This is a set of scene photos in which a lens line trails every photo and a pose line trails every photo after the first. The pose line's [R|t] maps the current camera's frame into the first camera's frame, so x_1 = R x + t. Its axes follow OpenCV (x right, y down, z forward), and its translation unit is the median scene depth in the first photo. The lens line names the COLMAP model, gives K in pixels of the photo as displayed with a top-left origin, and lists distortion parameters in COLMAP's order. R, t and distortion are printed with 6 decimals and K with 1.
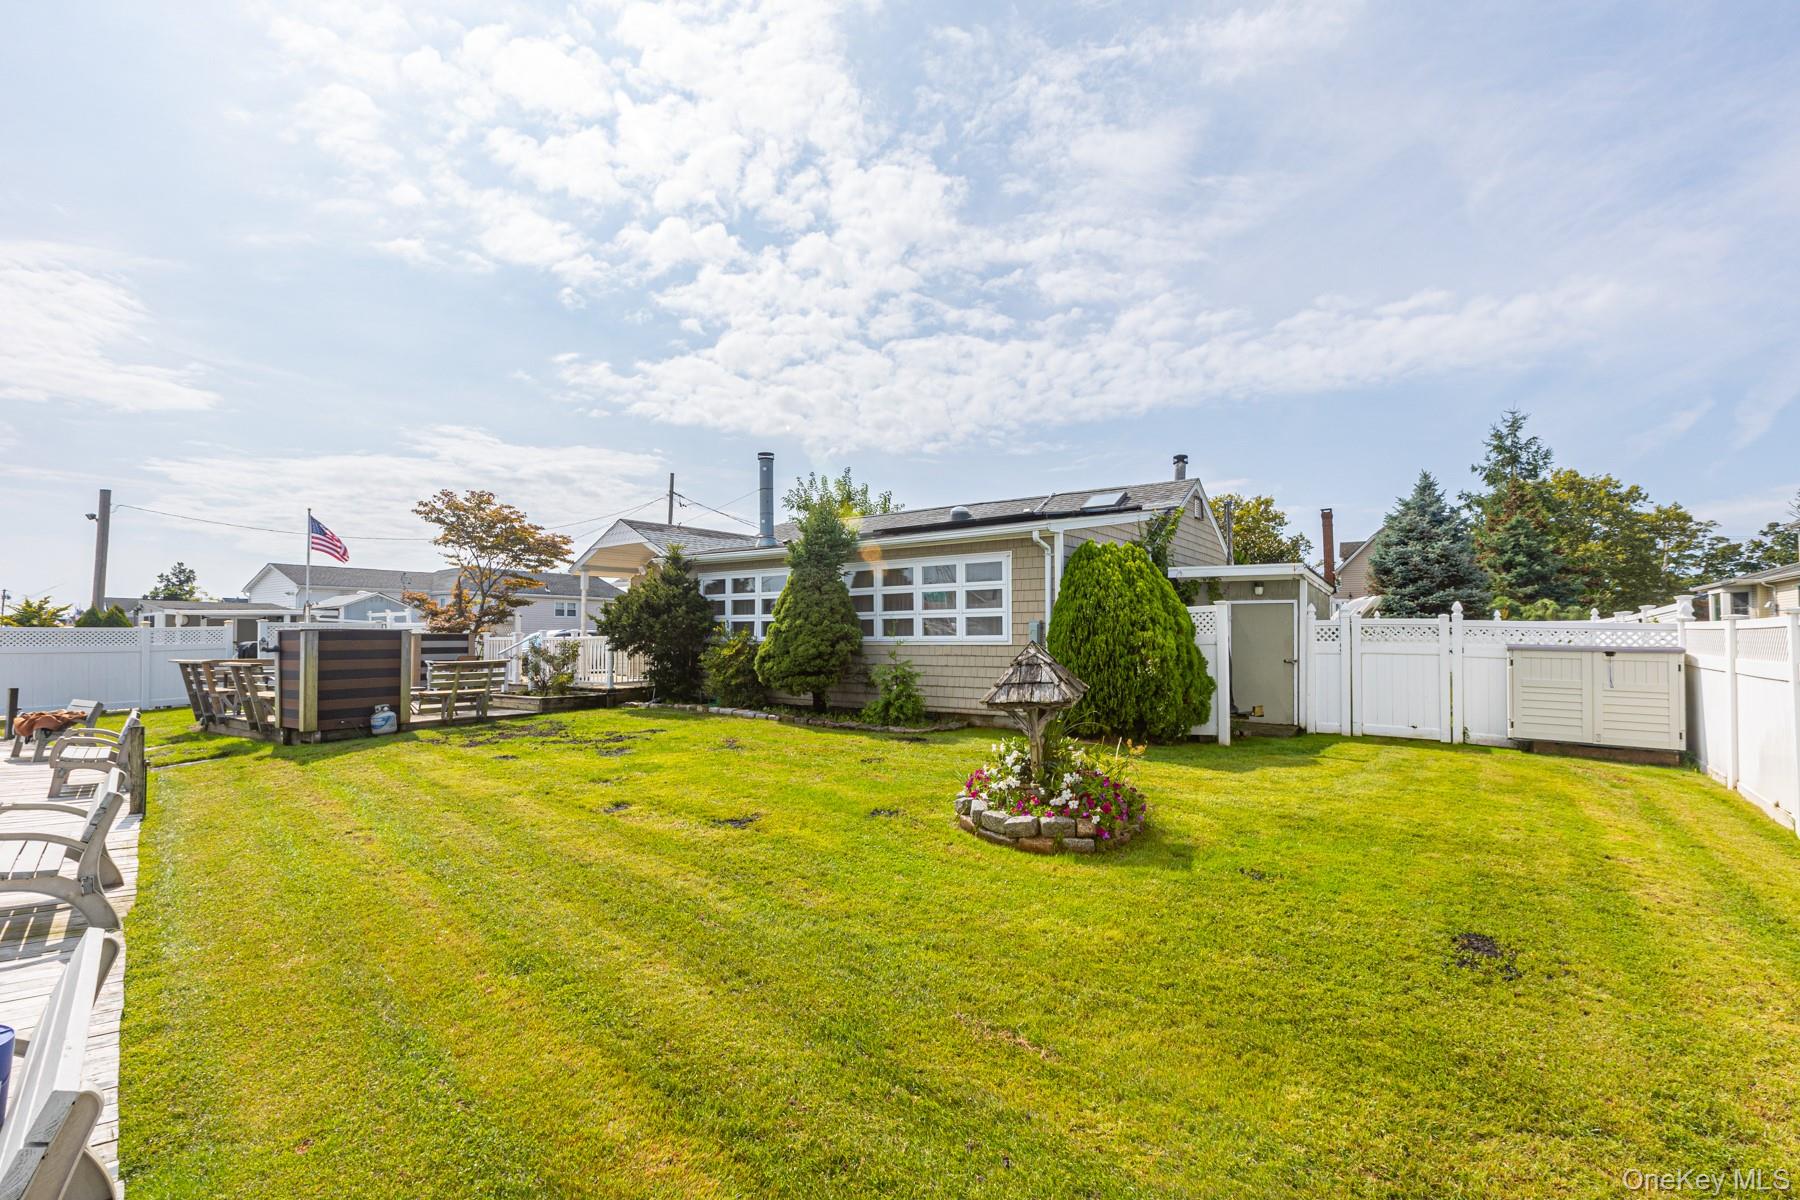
lens RADIAL K [[814.2, 0, 908.5], [0, 814.2, 599.8], [0, 0, 1]] dist [-0.001945, -0.001100]
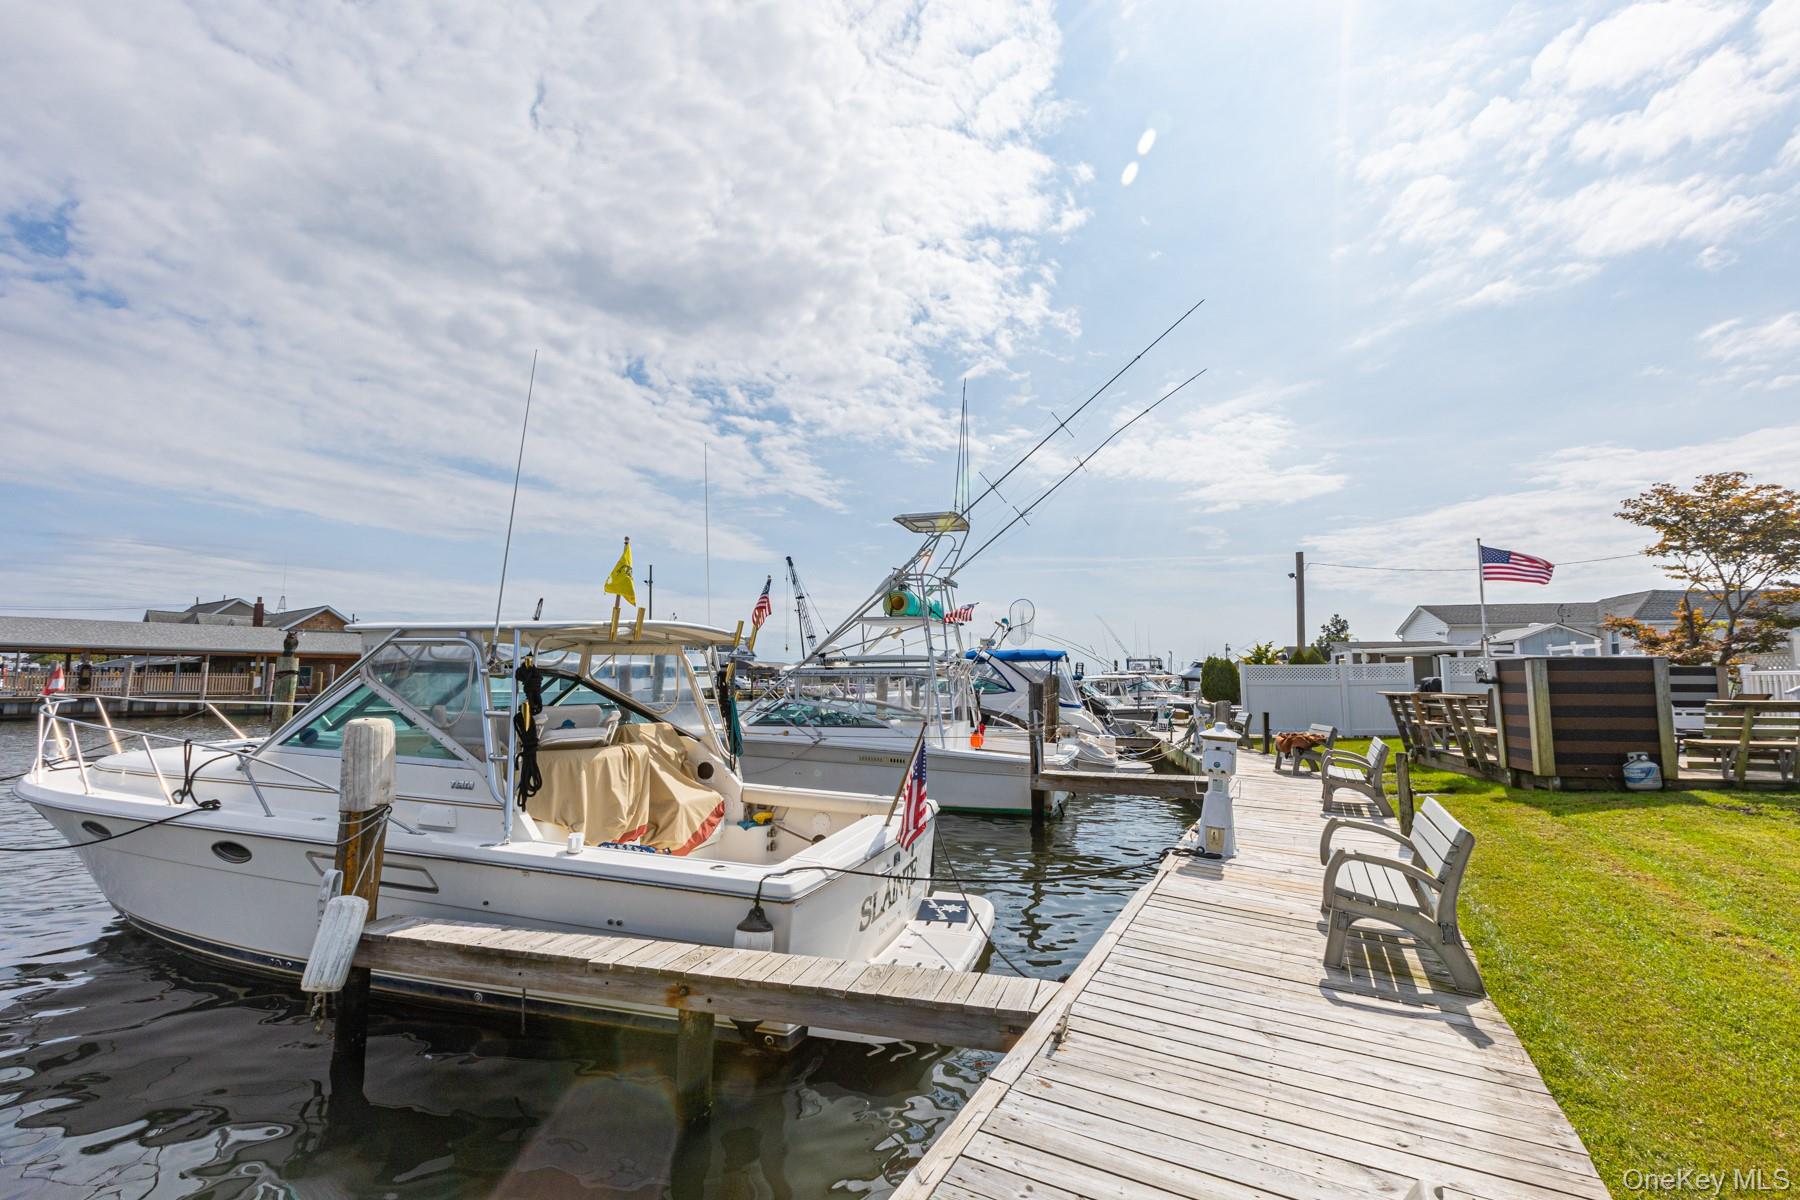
lens RADIAL K [[814.2, 0, 908.5], [0, 814.2, 599.8], [0, 0, 1]] dist [-0.001945, -0.001100]
pose [[0.349523, -0.085017, -0.933063, -0.142098], [0.036781, 0.996352, -0.077006, 0.015779], [0.936206, -0.007404, 0.351375, 0.059246]]
